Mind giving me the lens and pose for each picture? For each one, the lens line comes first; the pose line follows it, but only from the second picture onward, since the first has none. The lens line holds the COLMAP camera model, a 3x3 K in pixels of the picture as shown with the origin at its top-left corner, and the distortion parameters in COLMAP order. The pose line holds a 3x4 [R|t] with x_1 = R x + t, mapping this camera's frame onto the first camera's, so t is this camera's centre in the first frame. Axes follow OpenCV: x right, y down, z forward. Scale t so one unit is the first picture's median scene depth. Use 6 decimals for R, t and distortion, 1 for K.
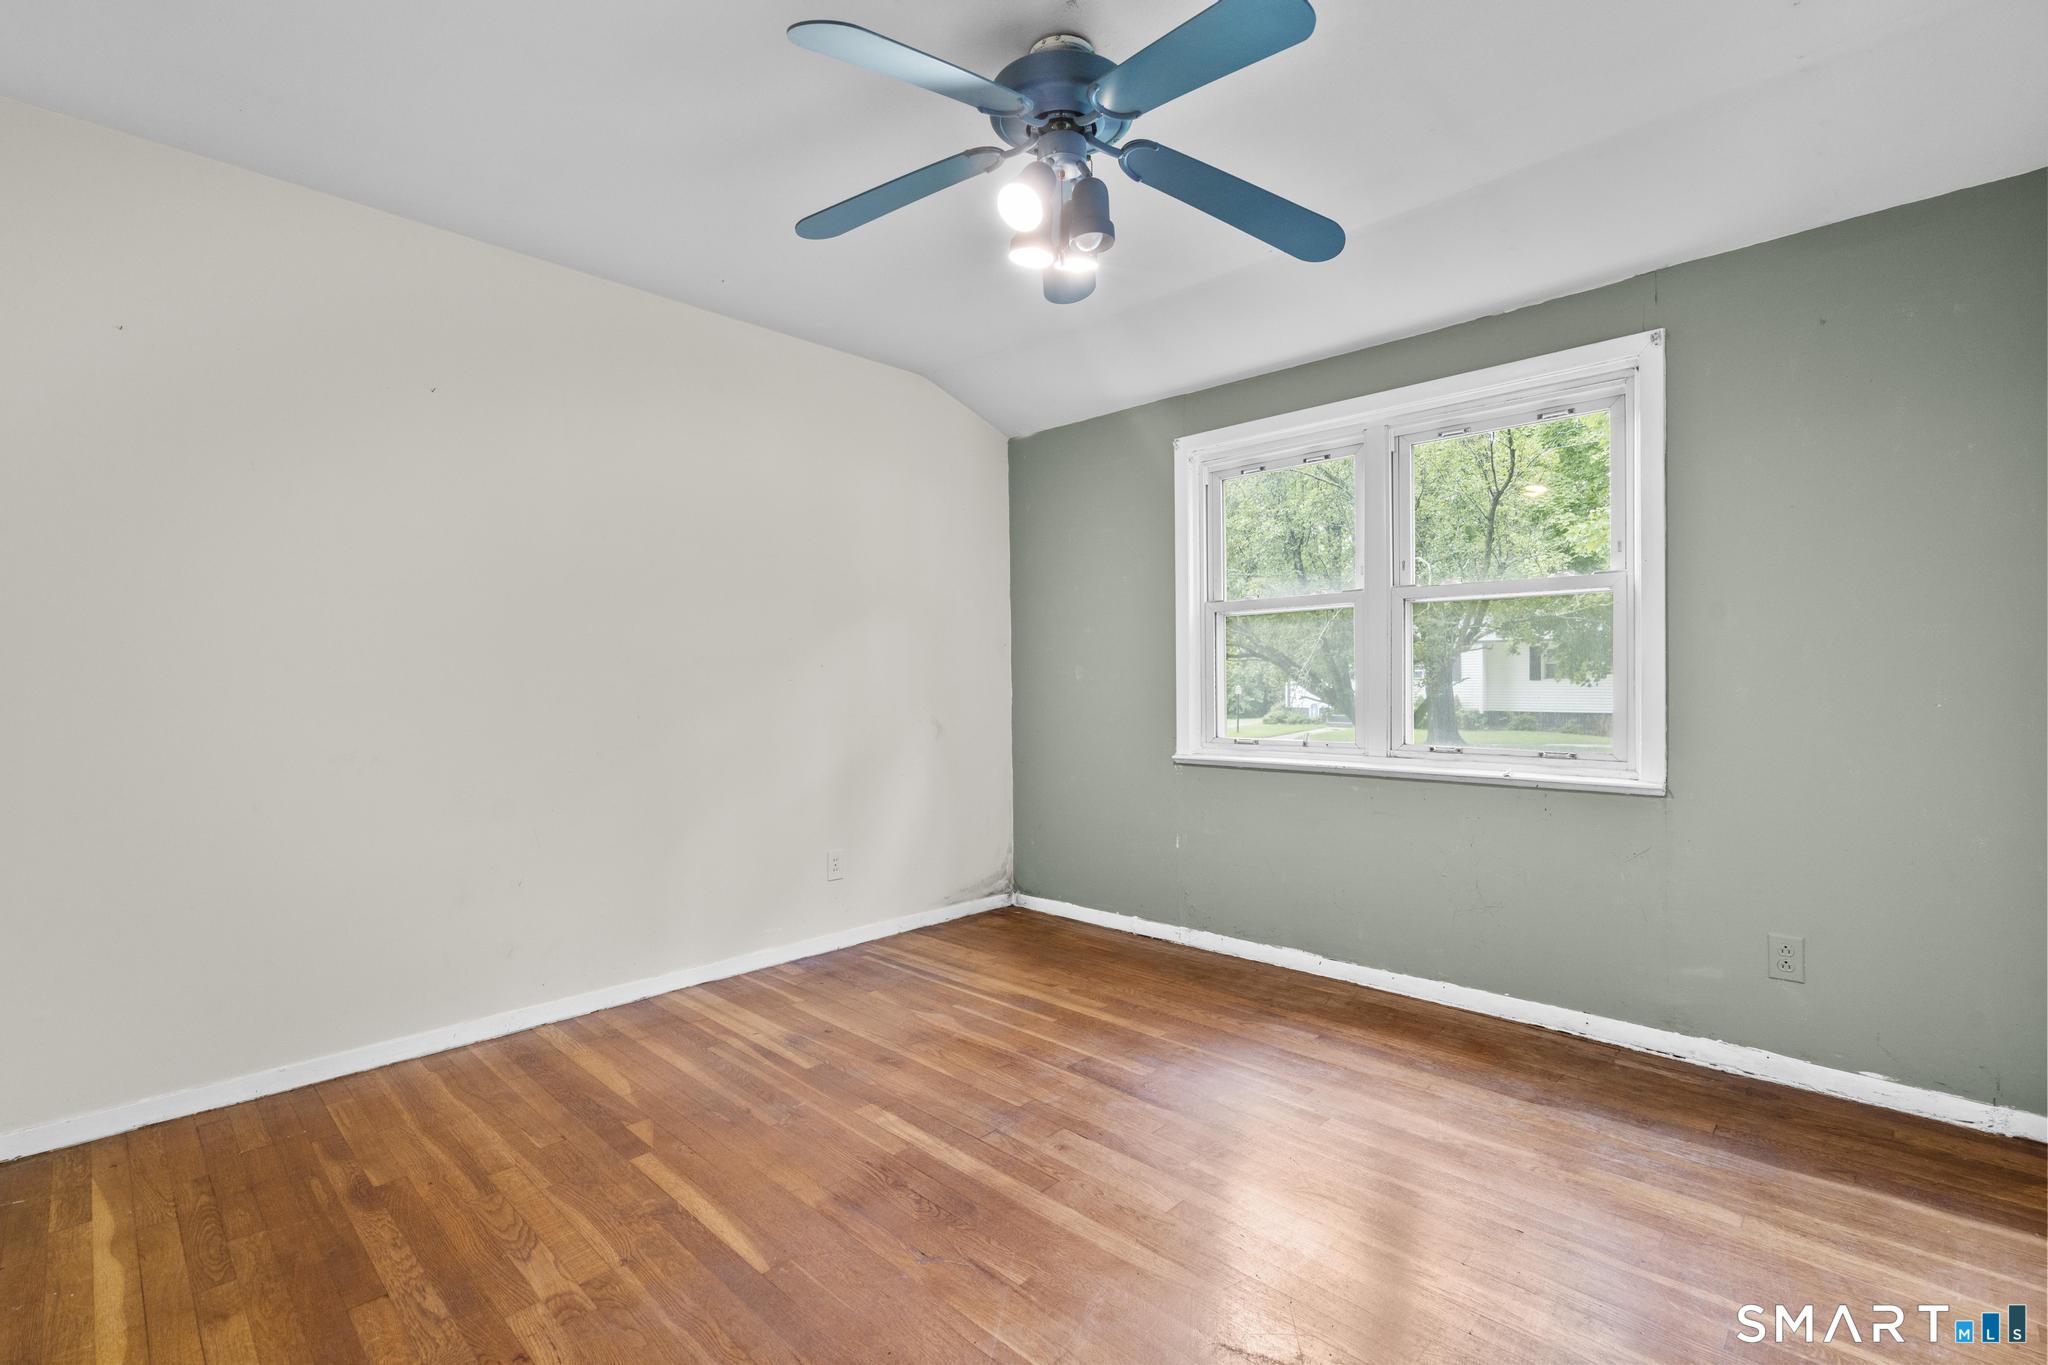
lens RADIAL K [[930.3, 0, 1022.8], [0, 930.3, 686.7], [0, 0, 1]] dist [-0.003889, 0.001993]
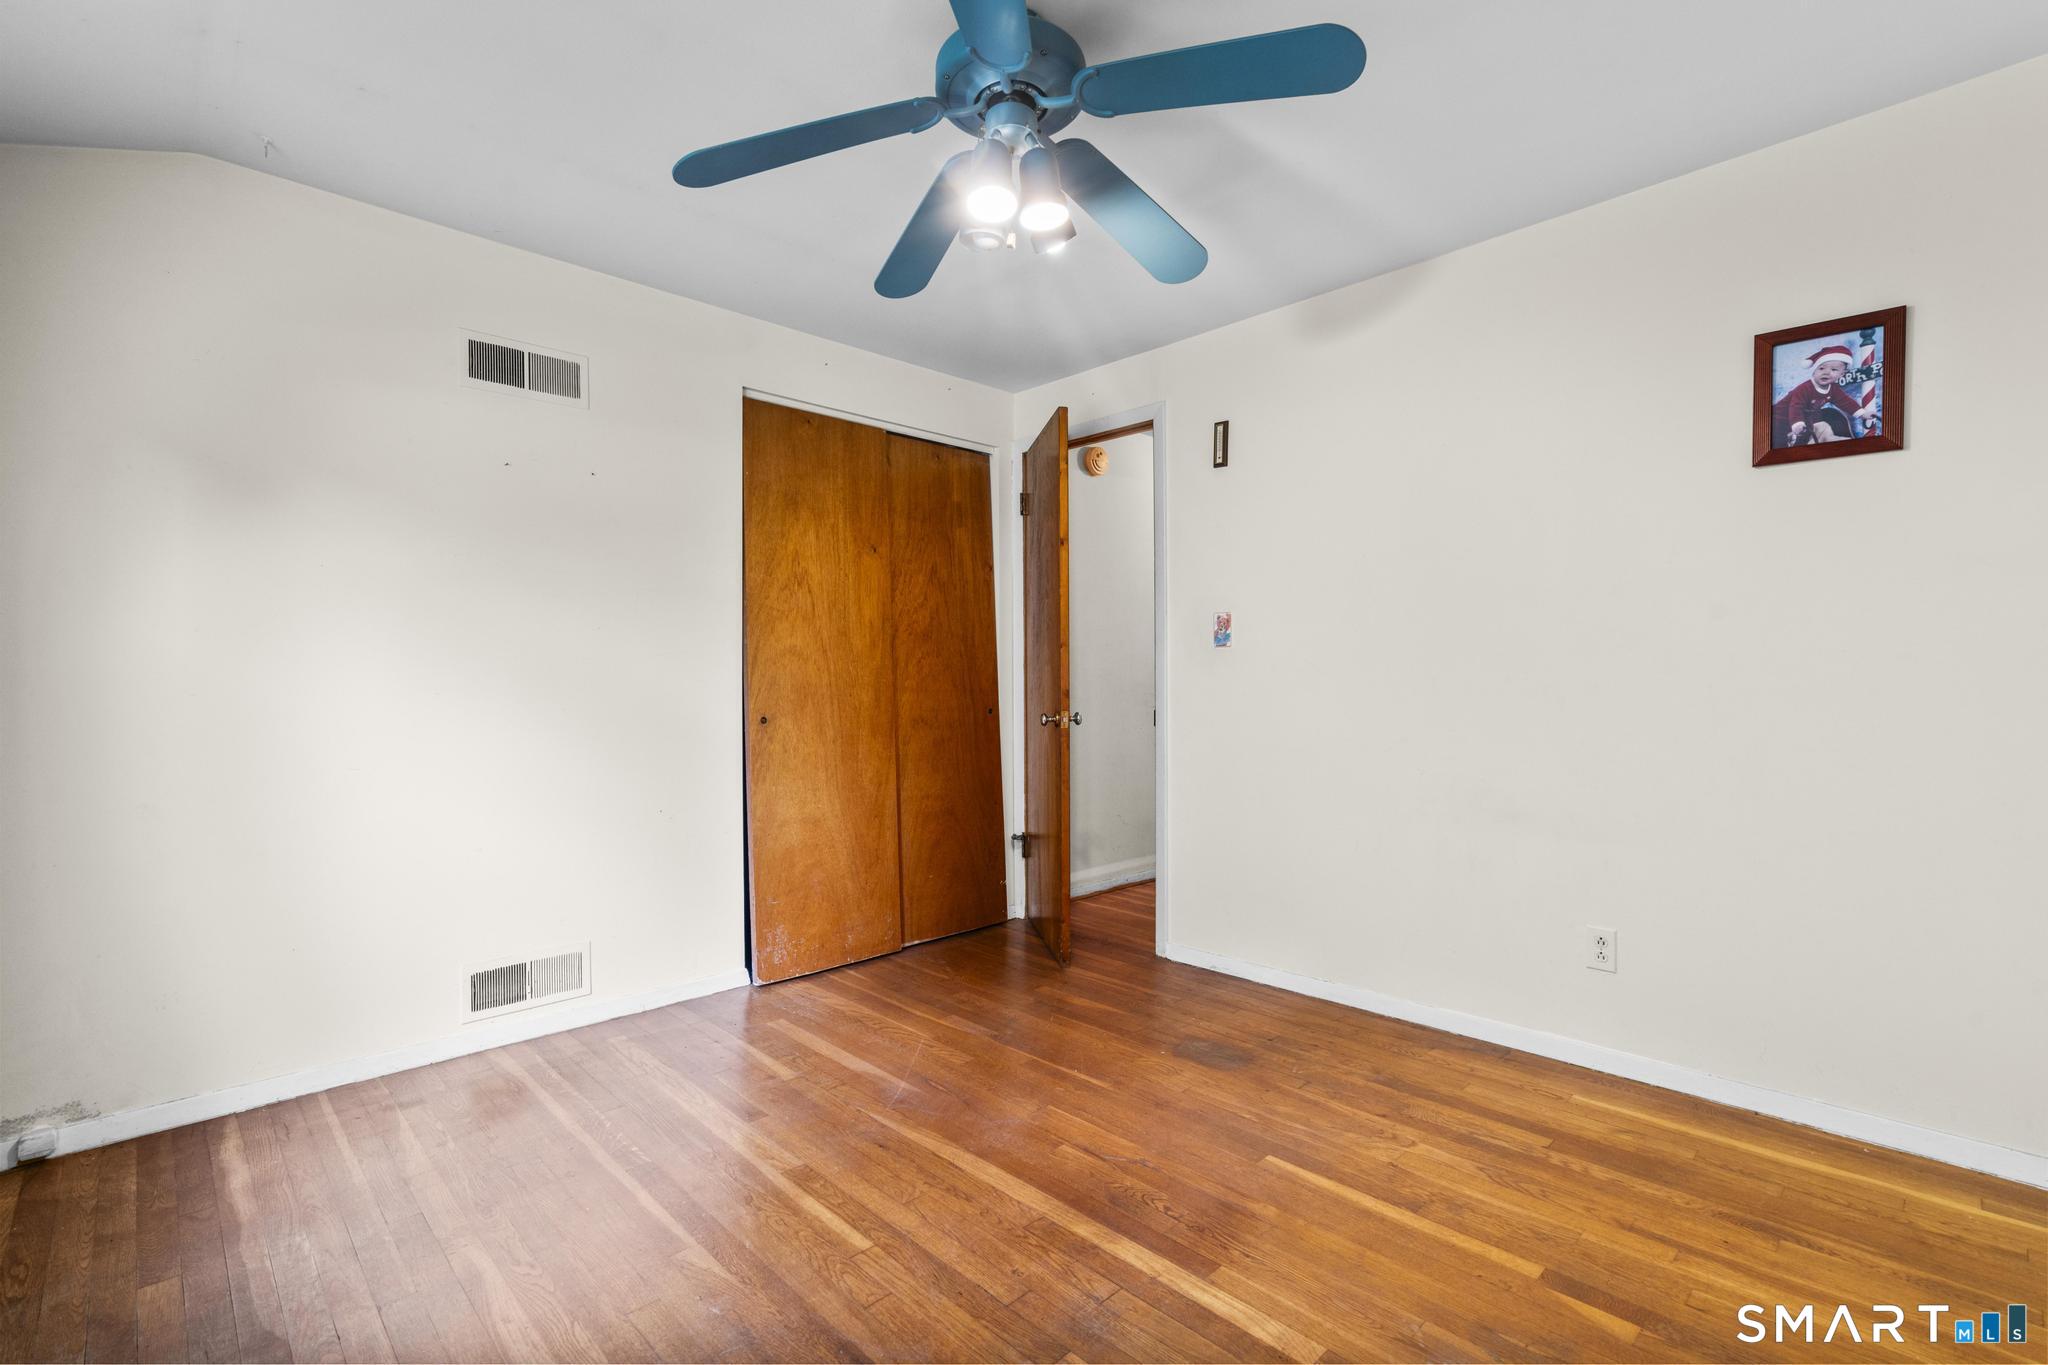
lens RADIAL K [[930.3, 0, 1025.4], [0, 930.3, 686.7], [0, 0, 1]] dist [-0.003889, 0.001993]
pose [[-0.999266, 0.009872, 0.037022, -0.002581], [0.009858, 0.999951, -0.000555, -0.005633], [-0.037026, -0.000190, -0.999314, 1.954808]]
